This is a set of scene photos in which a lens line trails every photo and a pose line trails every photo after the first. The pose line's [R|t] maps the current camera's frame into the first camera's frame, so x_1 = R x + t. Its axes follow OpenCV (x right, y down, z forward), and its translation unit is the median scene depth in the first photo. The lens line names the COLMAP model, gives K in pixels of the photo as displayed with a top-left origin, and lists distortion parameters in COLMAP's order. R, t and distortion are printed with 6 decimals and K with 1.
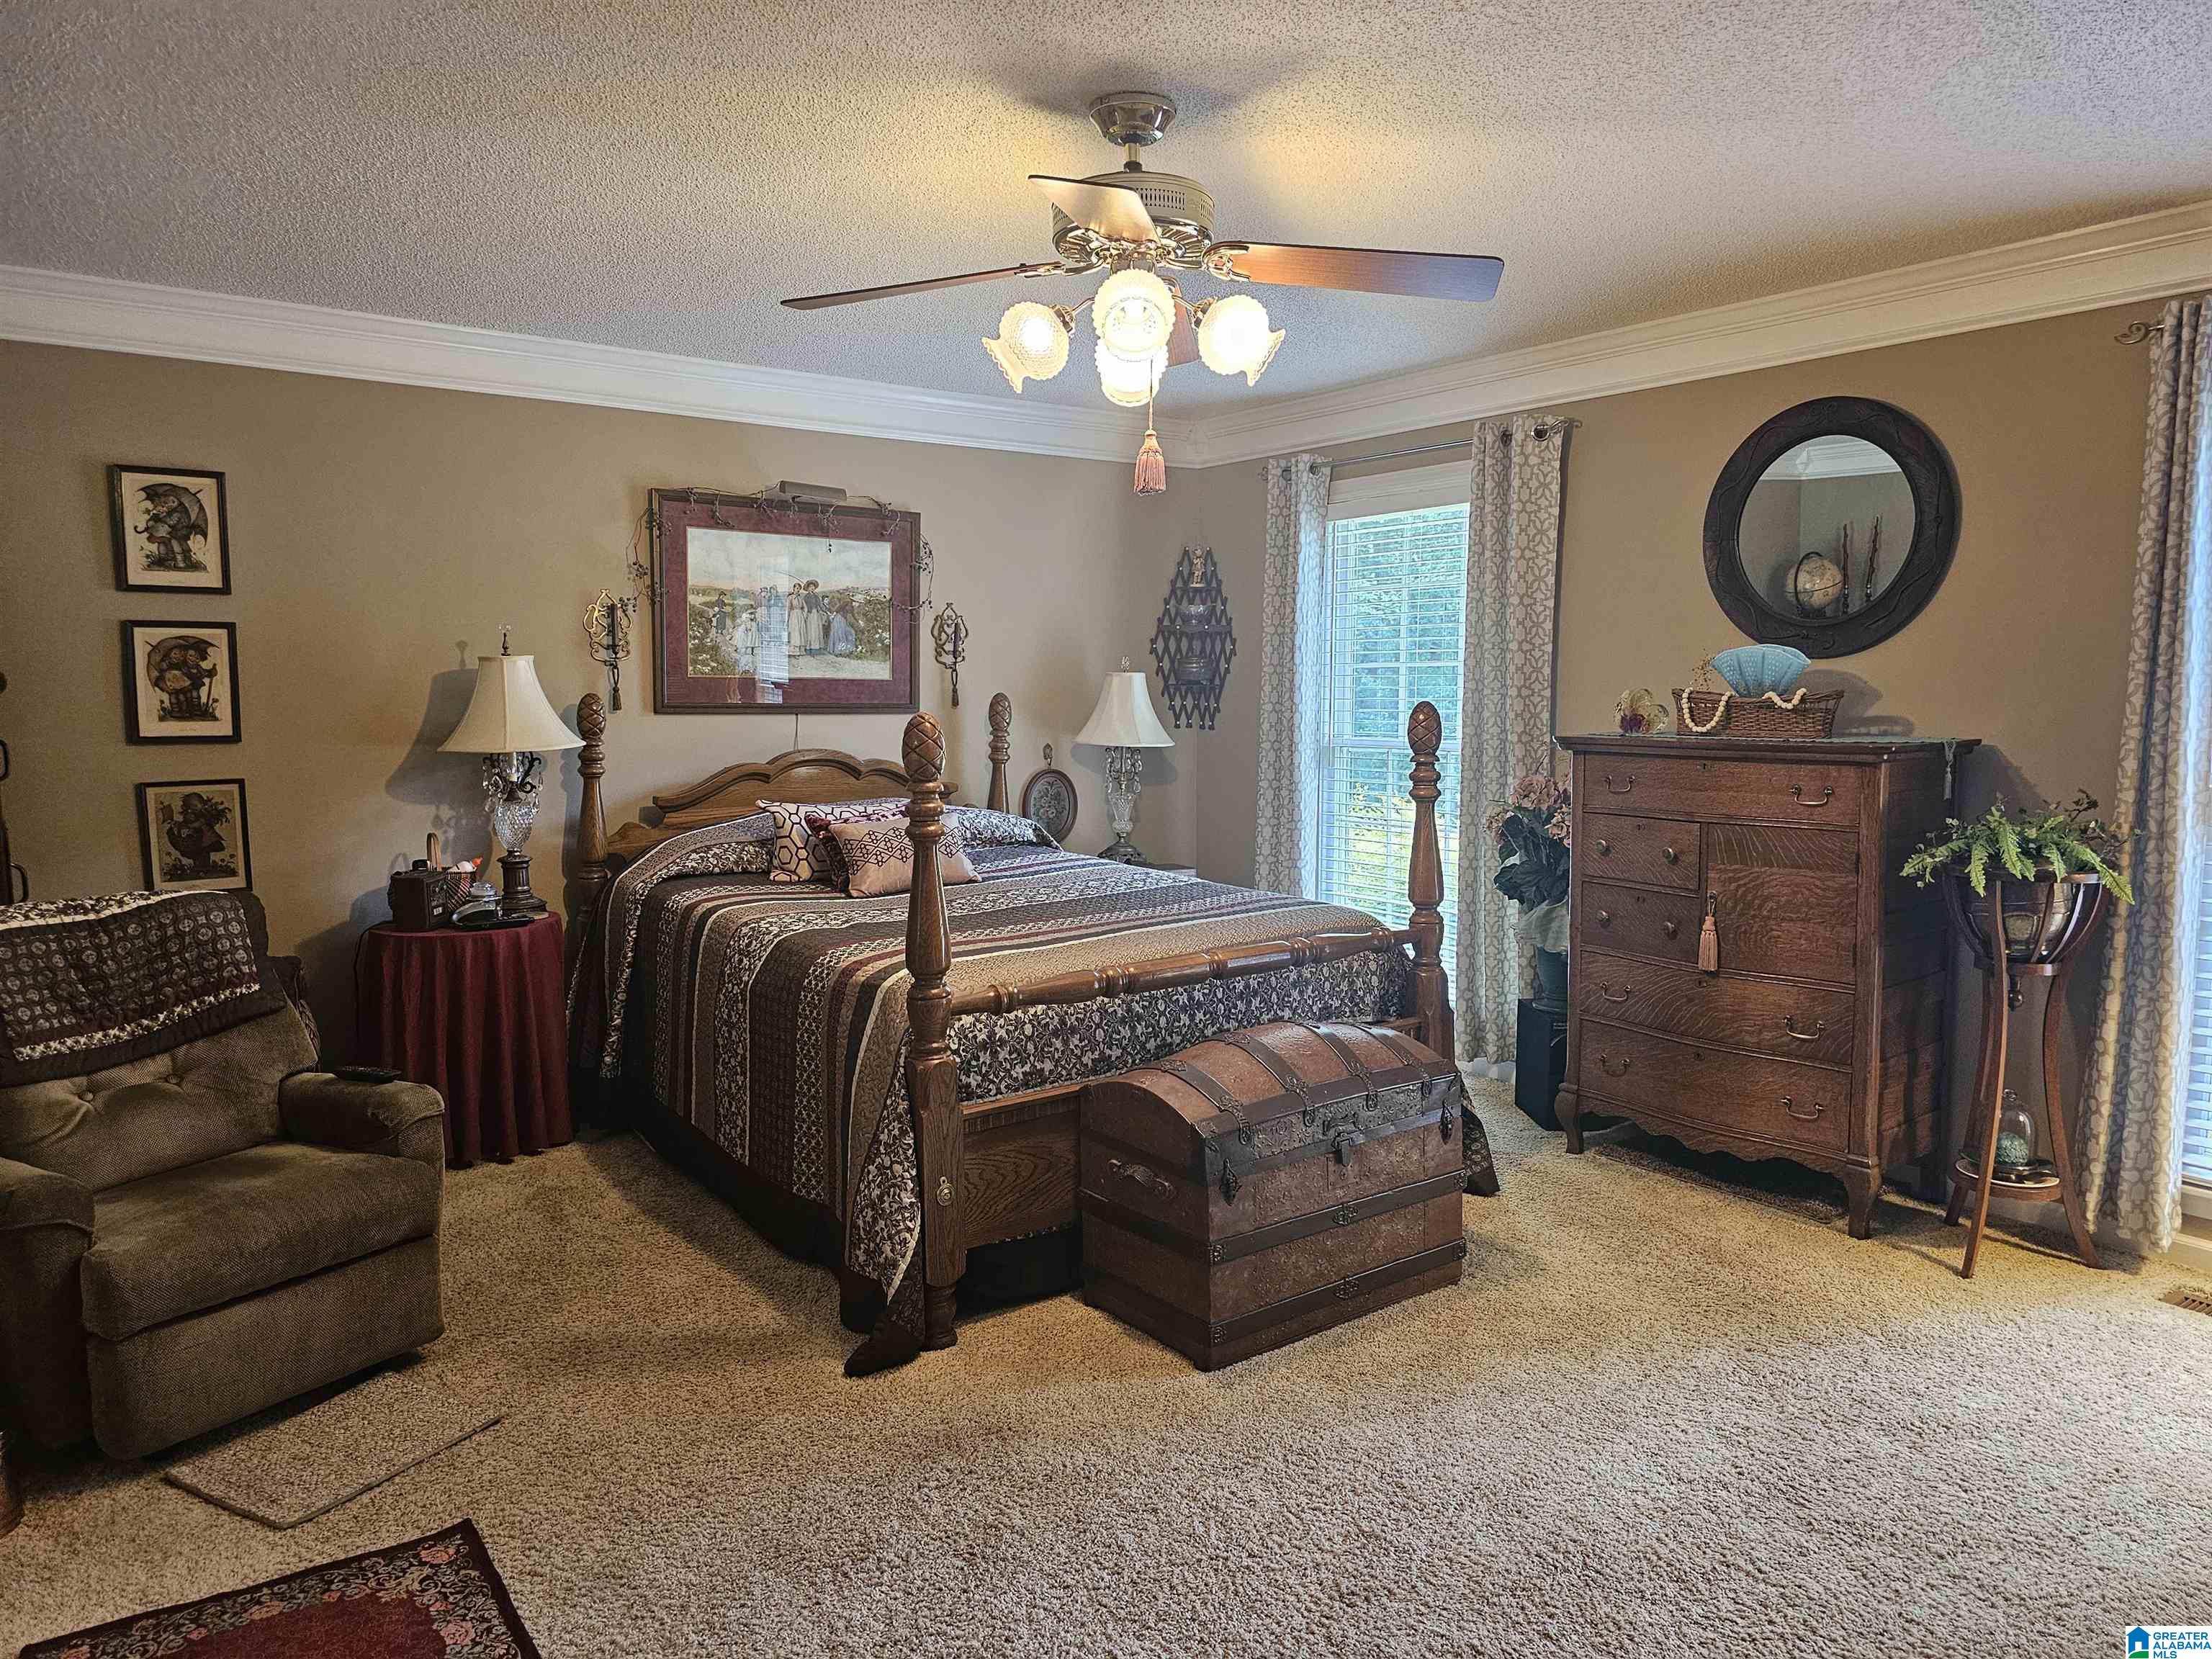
lens RADIAL K [[1492.1, 0, 1099.4], [0, 1492.1, 833.0], [0, 0, 1]] dist [0.028243, -0.024920]
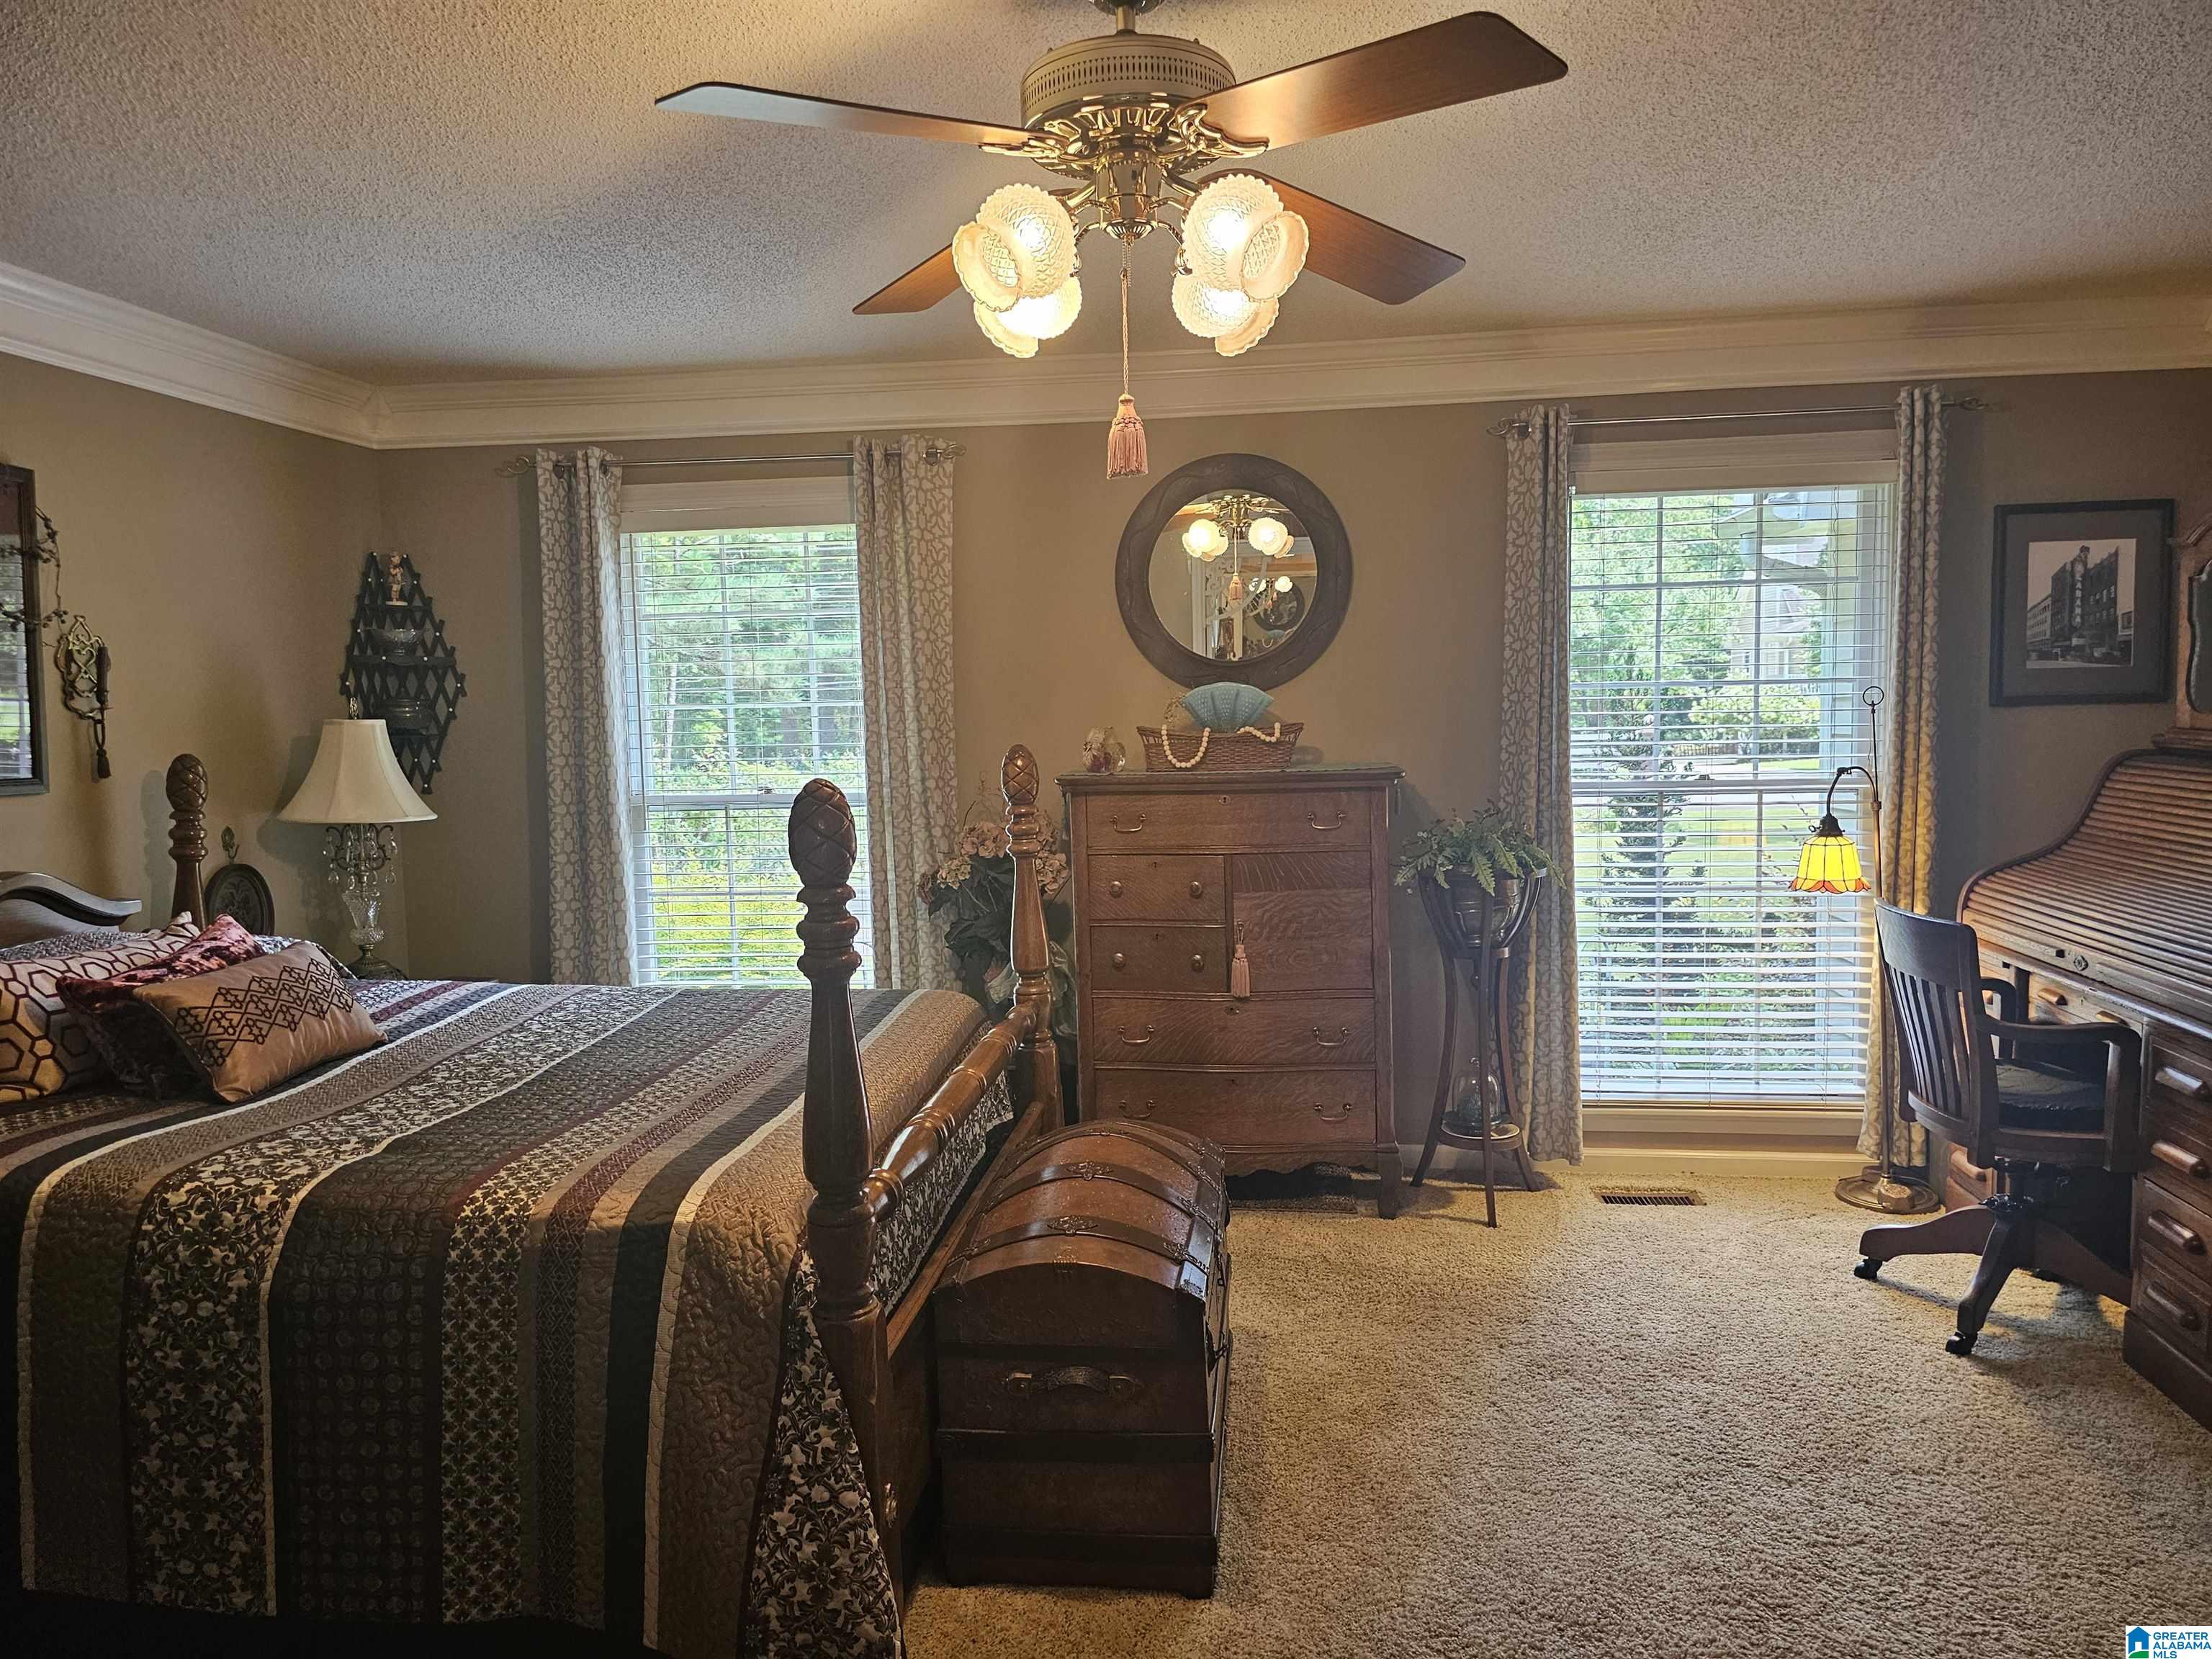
lens RADIAL K [[1492.1, 0, 1097.9], [0, 1492.1, 822.2], [0, 0, 1]] dist [0.028243, -0.024920]
pose [[0.681492, -0.068467, 0.728615, -0.364116], [0.094188, 0.995539, 0.005452, -0.039213], [-0.725739, 0.064911, 0.684901, 0.336413]]
